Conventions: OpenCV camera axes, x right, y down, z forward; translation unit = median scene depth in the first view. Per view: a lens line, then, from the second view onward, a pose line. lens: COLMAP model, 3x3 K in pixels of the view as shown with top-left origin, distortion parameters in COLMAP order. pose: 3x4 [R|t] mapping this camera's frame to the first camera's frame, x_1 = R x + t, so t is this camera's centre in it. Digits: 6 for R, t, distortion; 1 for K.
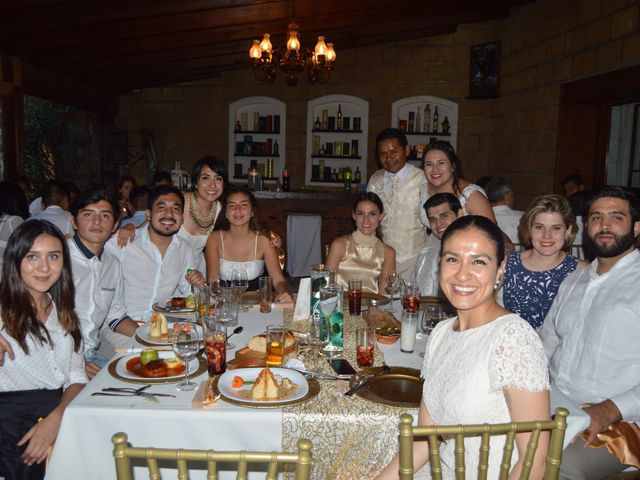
lens RADIAL K [[572.2, 0, 319.3], [0, 572.2, 243.0], [0, 0, 1]] dist [-0.092168, 0.031888]
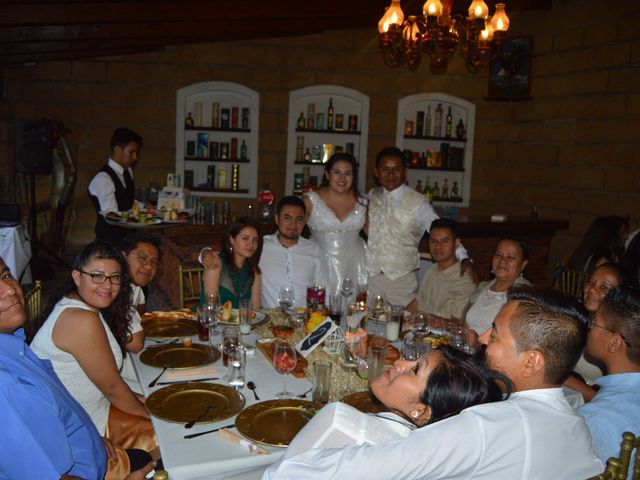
lens RADIAL K [[572.2, 0, 313.9], [0, 572.2, 246.7], [0, 0, 1]] dist [-0.092168, 0.031888]
pose [[0.937058, -0.039692, 0.346911, -0.268956], [0.032544, 0.999121, 0.026409, -0.057652], [-0.347654, -0.013457, 0.937526, 0.260972]]
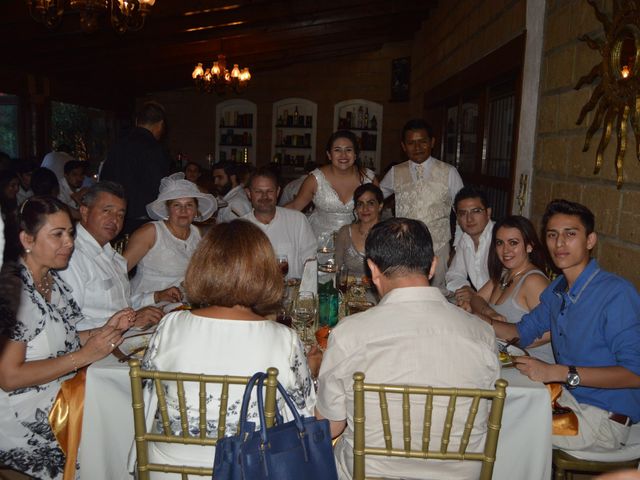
lens RADIAL K [[572.2, 0, 317.0], [0, 572.2, 238.3], [0, 0, 1]] dist [-0.092168, 0.031888]
pose [[0.993756, 0.027593, -0.108109, 0.227301], [-0.026758, 0.999600, 0.009166, 0.041498], [0.108318, -0.006216, 0.994097, -0.268077]]
